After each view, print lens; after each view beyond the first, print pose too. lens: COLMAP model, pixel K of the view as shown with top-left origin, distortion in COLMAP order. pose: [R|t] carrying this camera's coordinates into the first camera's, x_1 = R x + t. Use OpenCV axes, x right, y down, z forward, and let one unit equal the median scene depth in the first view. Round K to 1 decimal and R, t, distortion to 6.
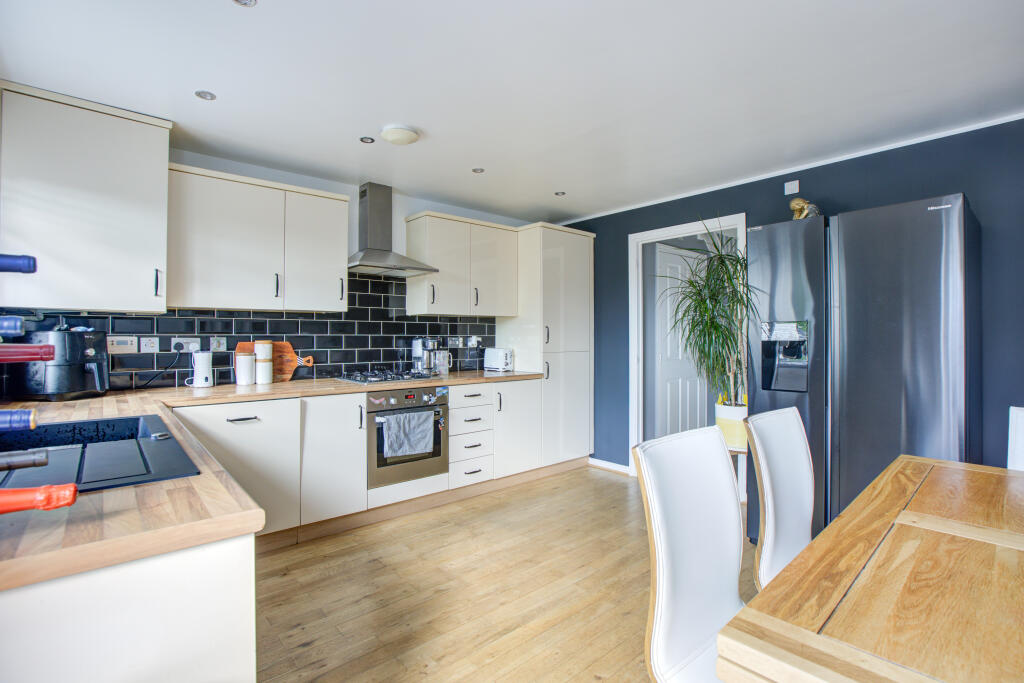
lens RADIAL K [[478.5, 0, 511.8], [0, 478.5, 336.5], [0, 0, 1]] dist [-0.006356, 0.002586]
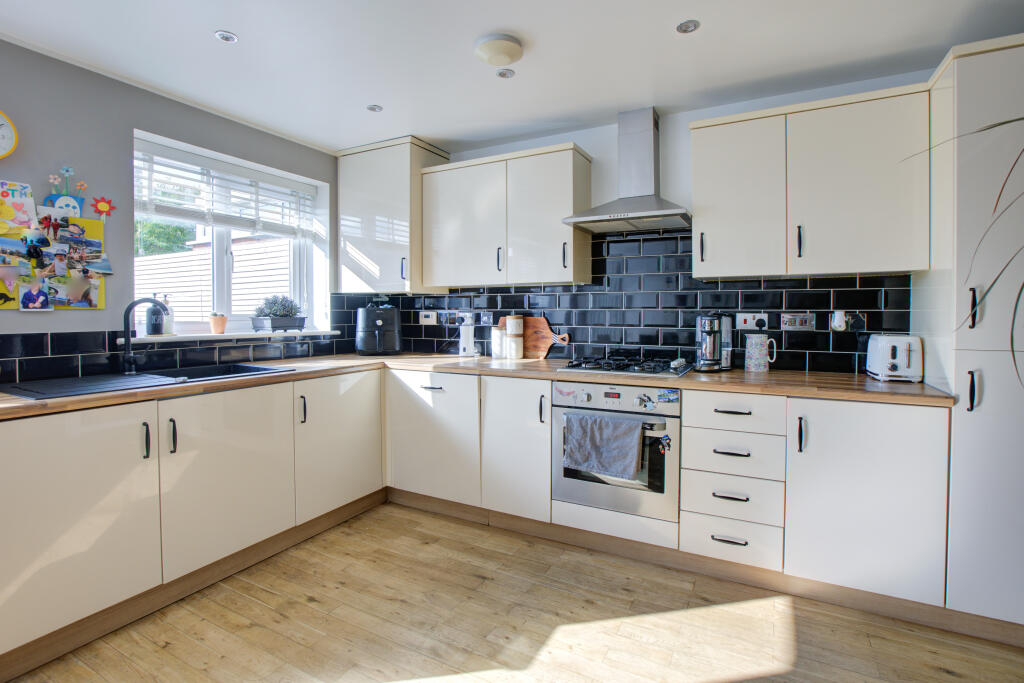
lens RADIAL K [[504.9, 0, 515.1], [0, 504.9, 320.9], [0, 0, 1]] dist [-0.019327, -0.000316]
pose [[0.355211, 0.020531, -0.934561, 0.442642], [0.000723, 0.999752, 0.022238, -0.003723], [0.934786, -0.008575, 0.355108, 0.593222]]
